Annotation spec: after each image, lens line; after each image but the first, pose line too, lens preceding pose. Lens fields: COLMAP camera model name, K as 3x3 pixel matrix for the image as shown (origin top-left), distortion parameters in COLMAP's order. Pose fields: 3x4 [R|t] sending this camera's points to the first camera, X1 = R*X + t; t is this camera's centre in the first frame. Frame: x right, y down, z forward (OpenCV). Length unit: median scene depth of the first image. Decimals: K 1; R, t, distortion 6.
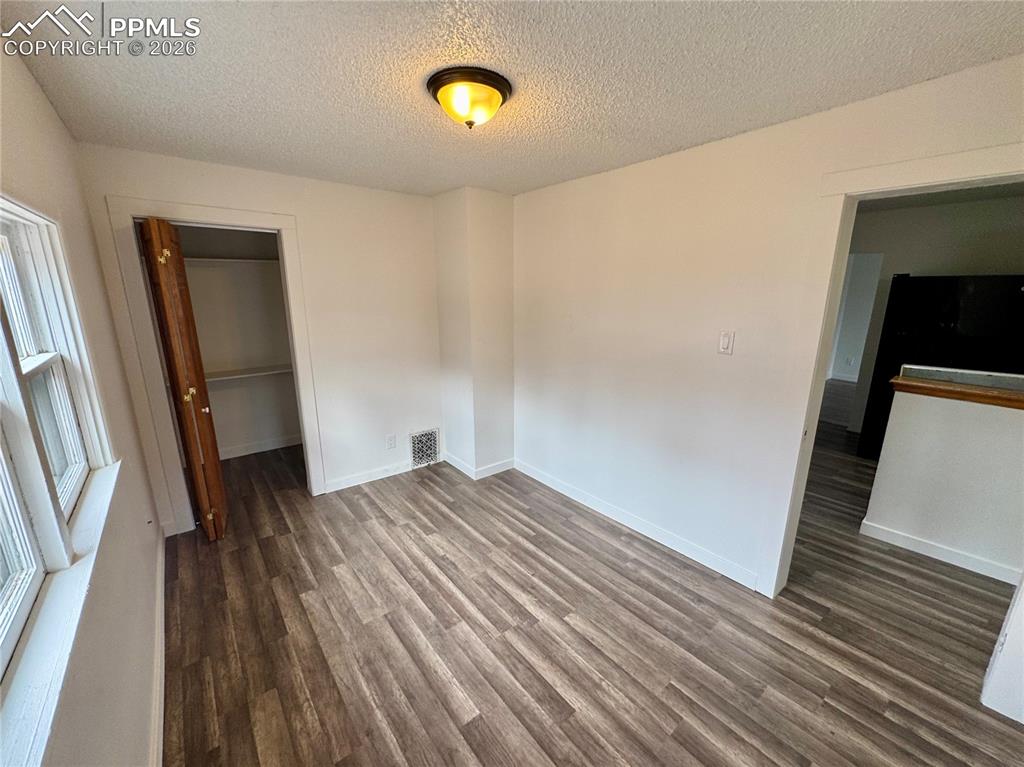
lens RADIAL K [[408.6, 0, 512.0], [0, 408.6, 383.5], [0, 0, 1]] dist [-0.004920, -0.000106]
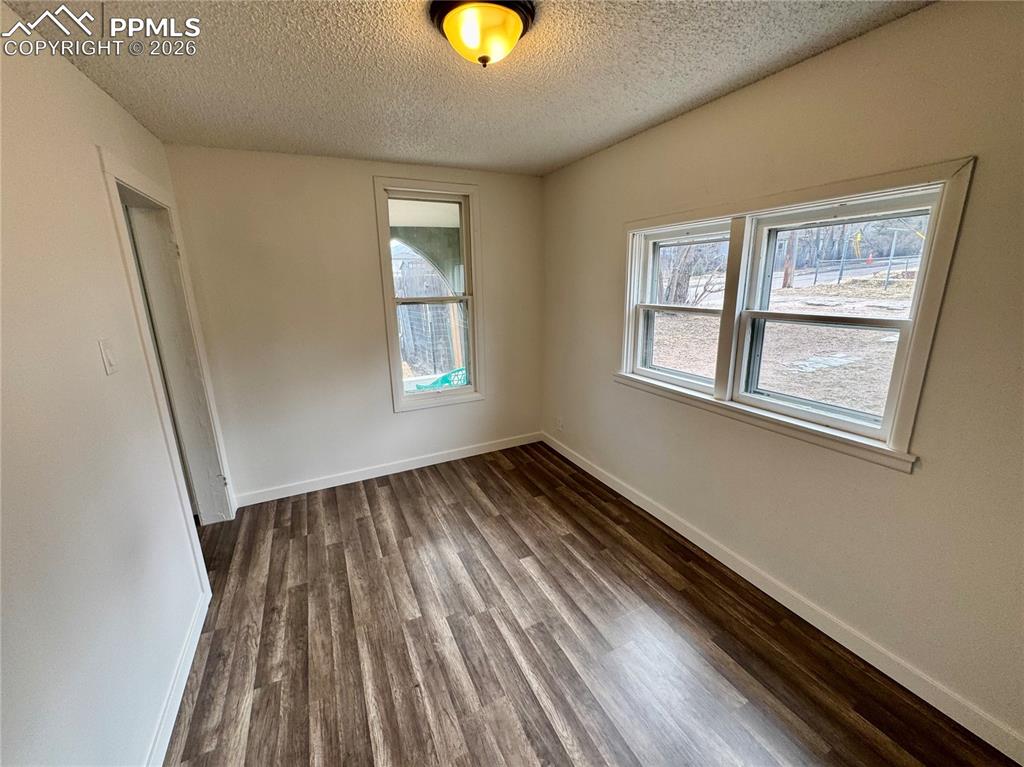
lens RADIAL K [[408.6, 0, 512.0], [0, 408.6, 383.5], [0, 0, 1]] dist [-0.004920, -0.000106]
pose [[-0.973216, -0.037434, 0.226826, -0.284599], [0.073232, 0.884776, 0.460226, -0.341246], [-0.217919, 0.464510, -0.858337, 1.549124]]
